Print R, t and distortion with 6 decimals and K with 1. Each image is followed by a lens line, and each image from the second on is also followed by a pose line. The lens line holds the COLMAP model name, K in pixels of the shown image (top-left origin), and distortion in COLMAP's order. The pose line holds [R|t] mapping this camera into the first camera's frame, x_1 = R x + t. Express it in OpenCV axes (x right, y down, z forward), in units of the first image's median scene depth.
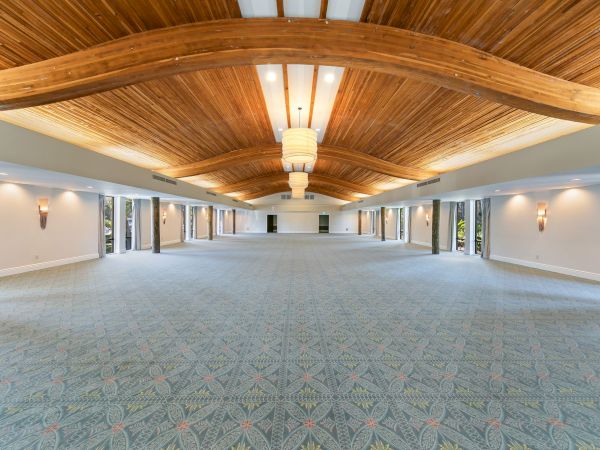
lens RADIAL K [[435.5, 0, 300.0], [0, 435.5, 225.0], [0, 0, 1]] dist [-0.084084, -0.000730]
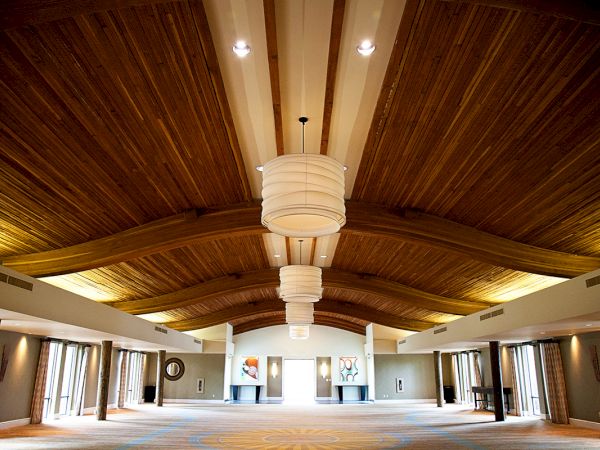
lens RADIAL K [[435.5, 0, 300.0], [0, 435.5, 225.0], [0, 0, 1]] dist [-0.084084, -0.000730]
pose [[0.999990, -0.003977, -0.001857, -0.003022], [0.003117, 0.941286, -0.337595, -0.007466], [0.003091, 0.337586, 0.941290, 0.554842]]
